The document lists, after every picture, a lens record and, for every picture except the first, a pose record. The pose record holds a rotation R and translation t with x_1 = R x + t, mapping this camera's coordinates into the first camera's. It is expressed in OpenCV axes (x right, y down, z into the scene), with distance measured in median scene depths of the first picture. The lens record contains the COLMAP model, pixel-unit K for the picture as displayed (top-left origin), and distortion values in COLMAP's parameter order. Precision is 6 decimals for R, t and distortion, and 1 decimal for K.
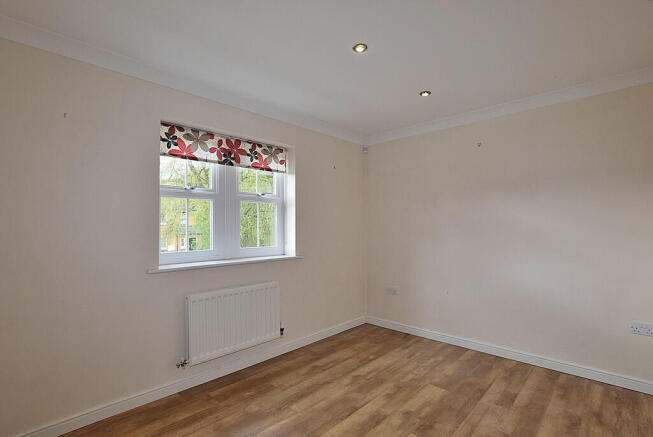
lens RADIAL K [[305.6, 0, 330.9], [0, 305.6, 218.1], [0, 0, 1]] dist [-0.032942, 0.006042]
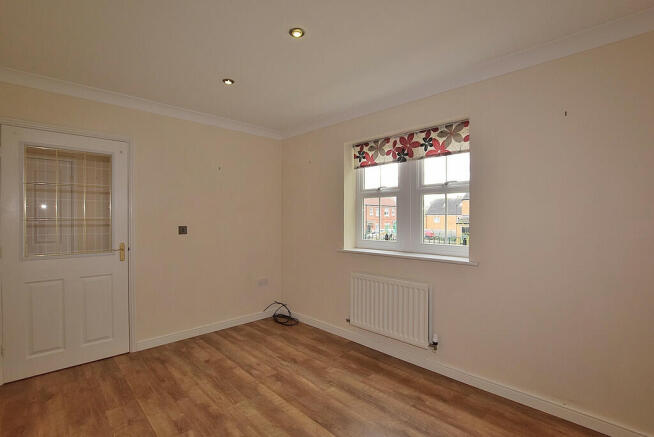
lens RADIAL K [[306.0, 0, 331.4], [0, 306.0, 218.1], [0, 0, 1]] dist [-0.032942, 0.006042]
pose [[-0.025281, 0.005311, -0.999666, 0.741935], [0.025455, 0.999665, 0.004667, 0.007938], [0.999356, -0.025329, -0.025408, 0.802604]]
